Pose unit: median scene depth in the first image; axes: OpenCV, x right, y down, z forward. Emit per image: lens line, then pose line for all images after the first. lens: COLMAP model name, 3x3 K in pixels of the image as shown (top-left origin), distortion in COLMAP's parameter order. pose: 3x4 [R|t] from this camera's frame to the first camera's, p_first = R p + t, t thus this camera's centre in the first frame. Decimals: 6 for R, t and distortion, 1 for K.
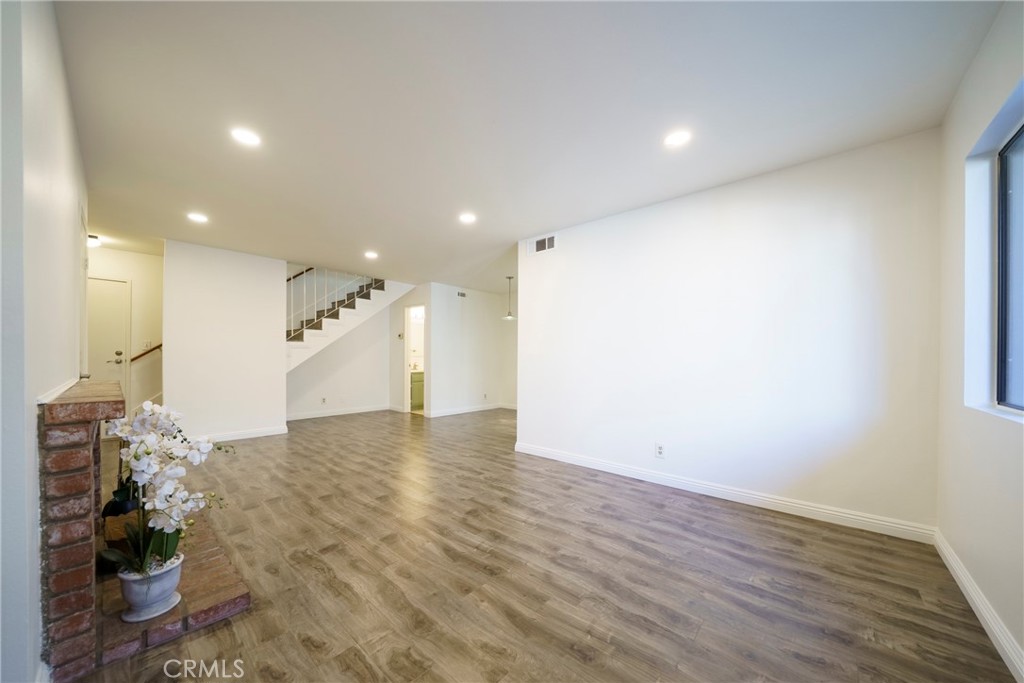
lens RADIAL K [[357.0, 0, 508.4], [0, 357.0, 359.3], [0, 0, 1]] dist [-0.011871, 0.000078]
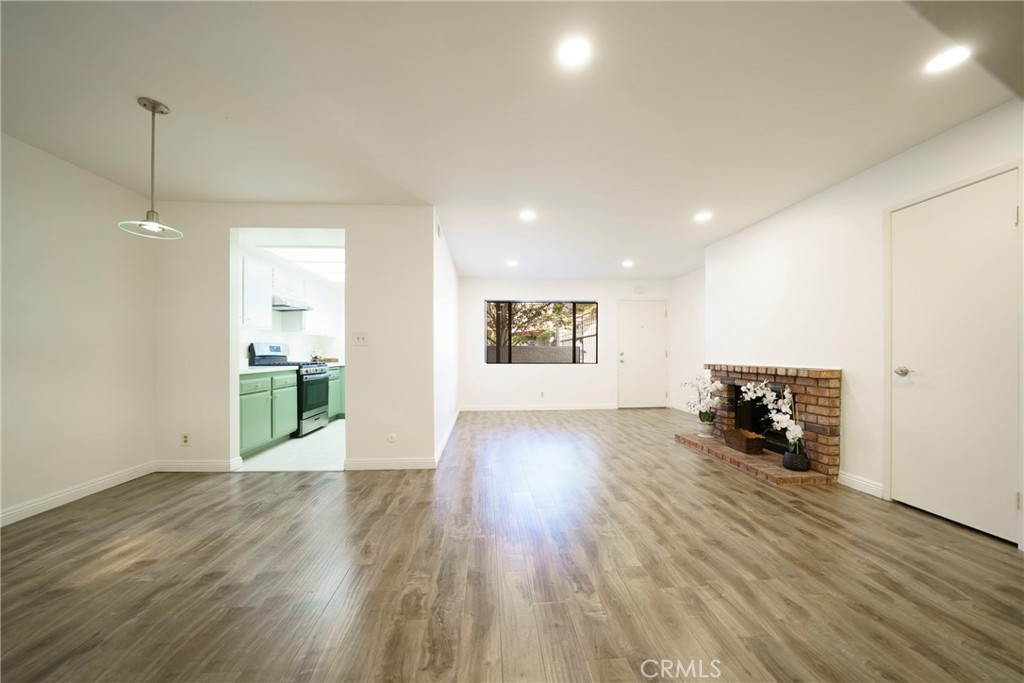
lens RADIAL K [[357.0, 0, 506.4], [0, 357.0, 354.2], [0, 0, 1]] dist [-0.011871, 0.000078]
pose [[-0.706024, -0.008190, 0.708140, -0.943521], [-0.000357, 0.999937, 0.011209, -0.009457], [-0.708188, 0.007661, -0.705983, 2.090254]]
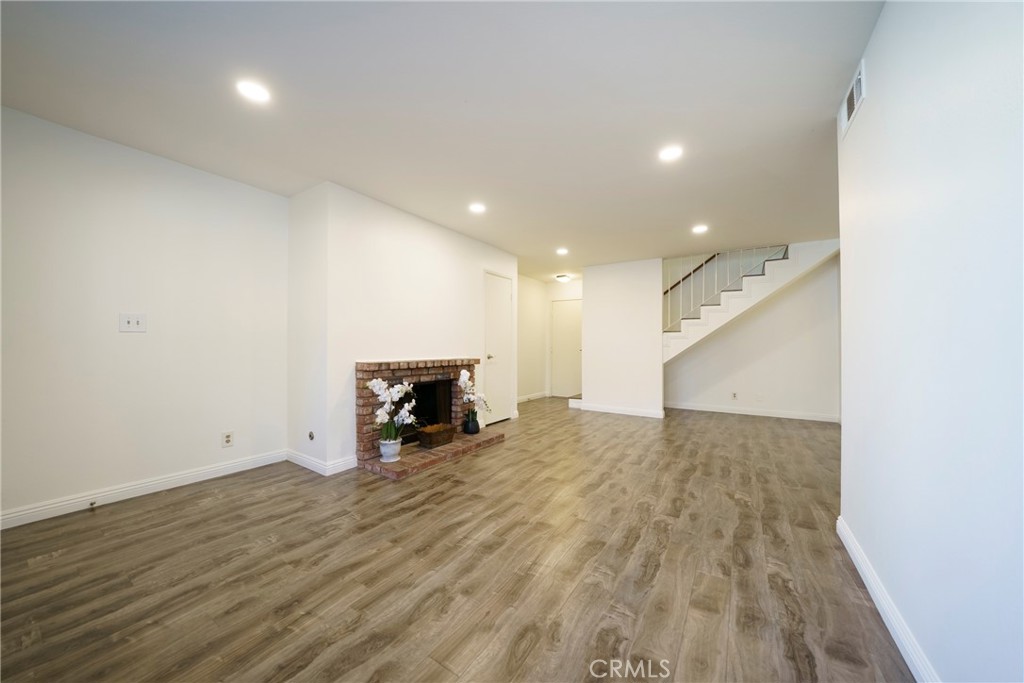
lens RADIAL K [[357.0, 0, 511.9], [0, 357.0, 339.4], [0, 0, 1]] dist [-0.011871, 0.000078]
pose [[0.151108, -0.025988, -0.988176, 0.642279], [-0.005167, 0.999620, -0.027079, 0.004533], [0.988504, 0.009198, 0.150917, 0.681112]]
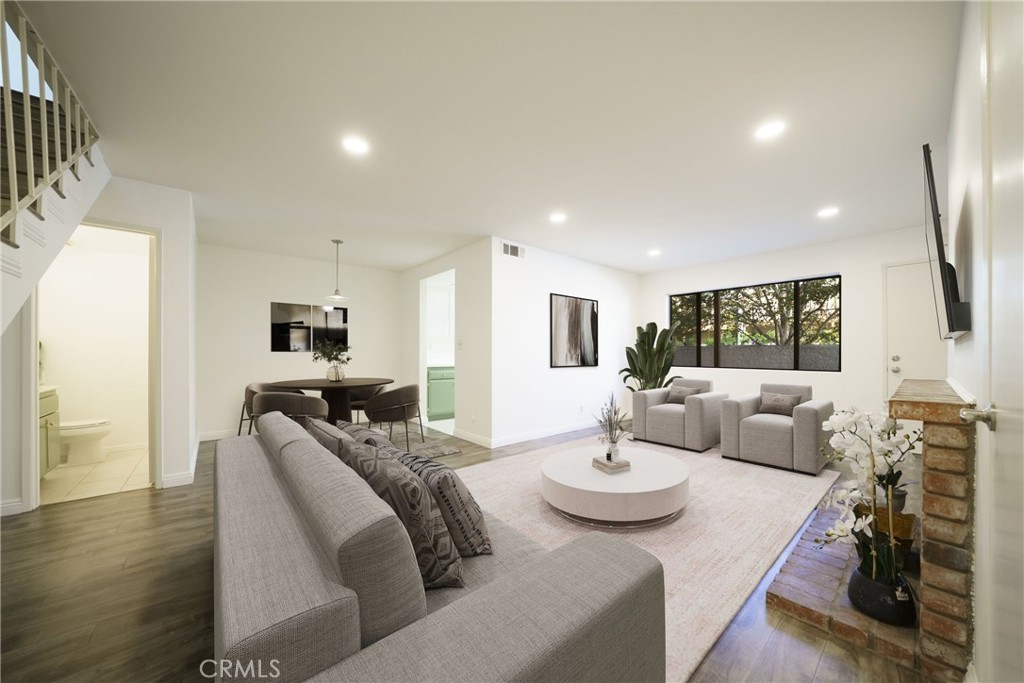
lens RADIAL K [[357.0, 0, 499.8], [0, 357.0, 353.2], [0, 0, 1]] dist [-0.011871, 0.000078]
pose [[0.158640, -0.005353, 0.987322, -1.357824], [0.003547, 0.999982, 0.004852, -0.014732], [-0.987330, 0.002732, 0.158656, 1.186555]]
